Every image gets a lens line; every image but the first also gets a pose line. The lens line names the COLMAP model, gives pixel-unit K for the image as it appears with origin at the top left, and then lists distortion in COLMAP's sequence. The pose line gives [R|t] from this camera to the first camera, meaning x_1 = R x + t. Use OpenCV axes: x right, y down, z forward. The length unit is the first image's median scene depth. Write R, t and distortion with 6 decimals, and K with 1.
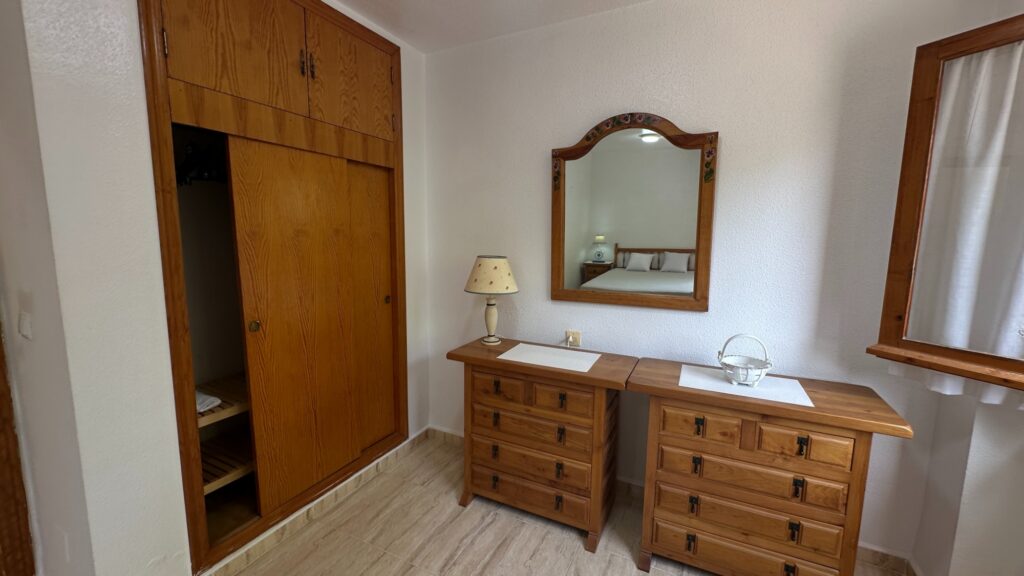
lens RADIAL K [[408.5, 0, 512.0], [0, 408.5, 288.0], [0, 0, 1]] dist [-0.000051, -0.000031]
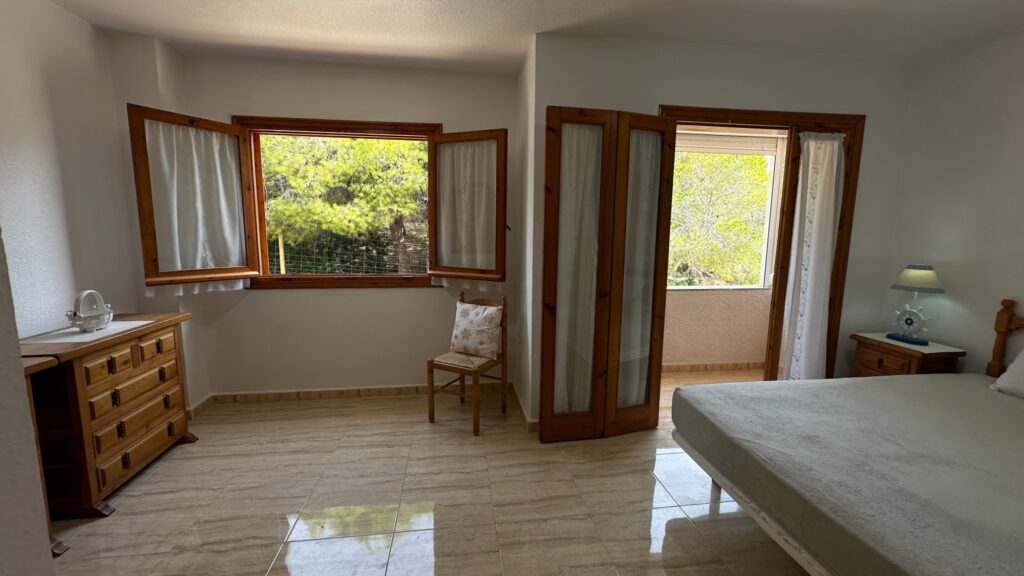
lens RADIAL K [[408.5, 0, 512.0], [0, 408.5, 288.0], [0, 0, 1]] dist [-0.000051, -0.000031]
pose [[-0.571718, -0.126847, 0.810585, -1.132074], [0.091540, 0.971945, 0.216663, -0.042991], [-0.815327, 0.198071, -0.544067, 0.603167]]
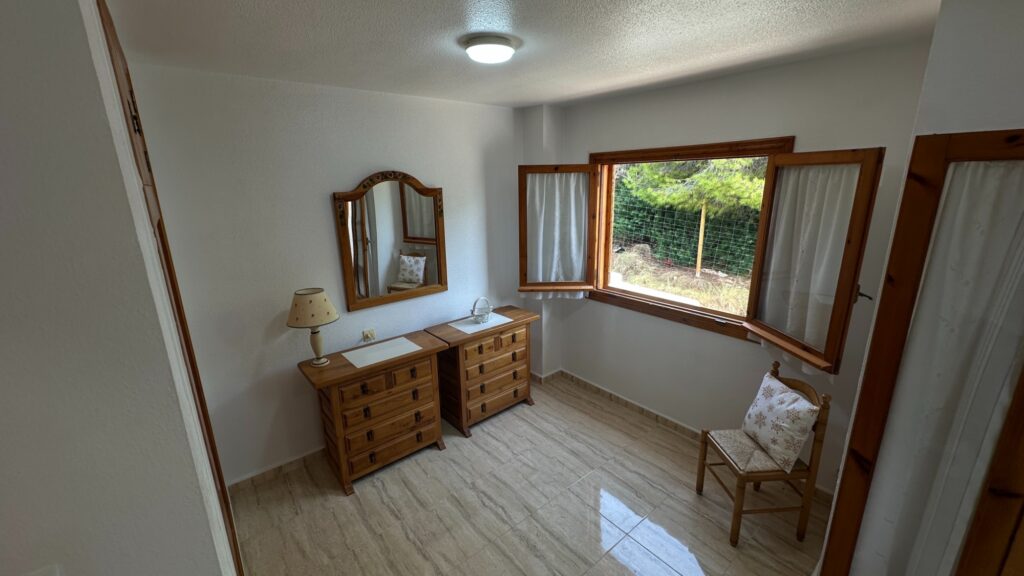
lens RADIAL K [[408.5, 0, 512.0], [0, 408.5, 288.0], [0, 0, 1]] dist [-0.000051, -0.000031]
pose [[0.401077, -0.251112, 0.880954, -1.059724], [0.141641, 0.967128, 0.211189, -0.316513], [-0.905027, 0.040076, 0.423461, 0.025653]]
